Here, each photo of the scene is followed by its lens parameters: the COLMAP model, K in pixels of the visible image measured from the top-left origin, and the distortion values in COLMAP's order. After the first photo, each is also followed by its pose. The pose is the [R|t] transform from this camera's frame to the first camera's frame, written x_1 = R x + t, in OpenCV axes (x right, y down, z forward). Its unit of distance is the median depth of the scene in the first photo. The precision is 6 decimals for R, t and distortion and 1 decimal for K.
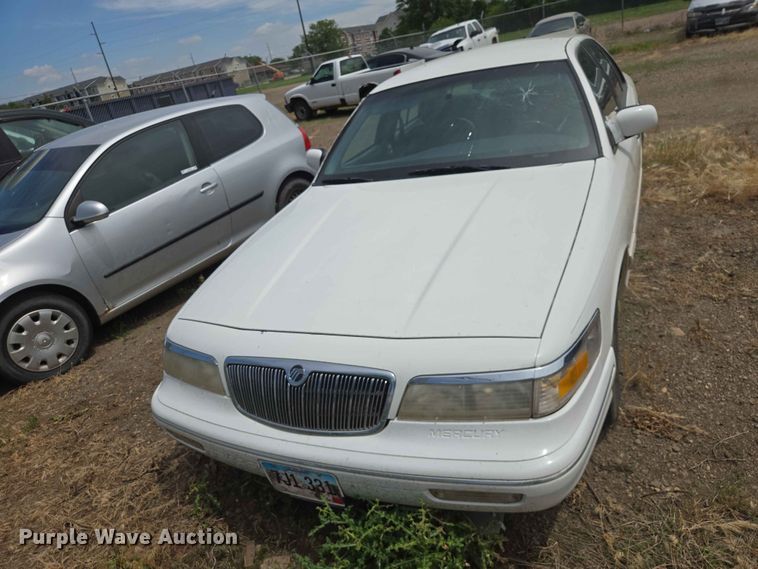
lens RADIAL K [[506.2, 0, 376.1], [0, 506.2, 286.7], [0, 0, 1]] dist [0.062658, -0.053586]
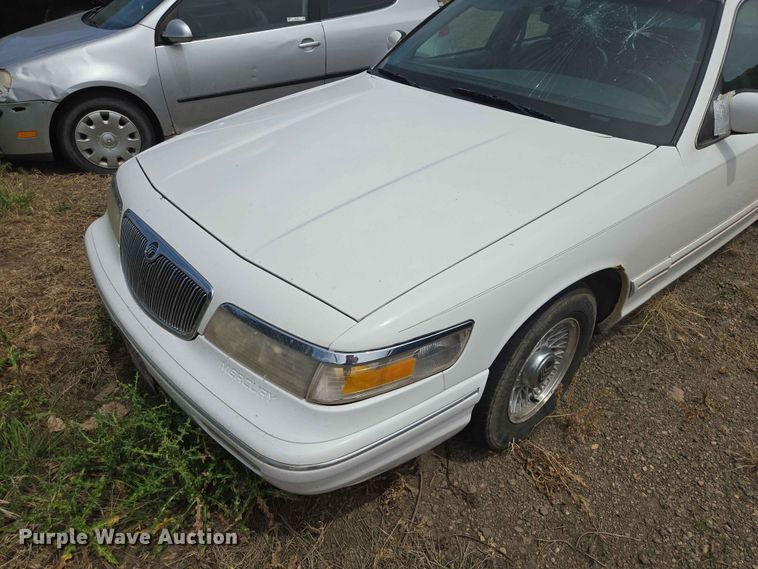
lens RADIAL K [[506.2, 0, 380.4], [0, 506.2, 283.5], [0, 0, 1]] dist [0.062658, -0.053586]
pose [[0.887820, 0.399628, -0.228197, 0.239169], [-0.349870, 0.908274, 0.229411, -0.072343], [0.298944, -0.123837, 0.946201, 0.110933]]
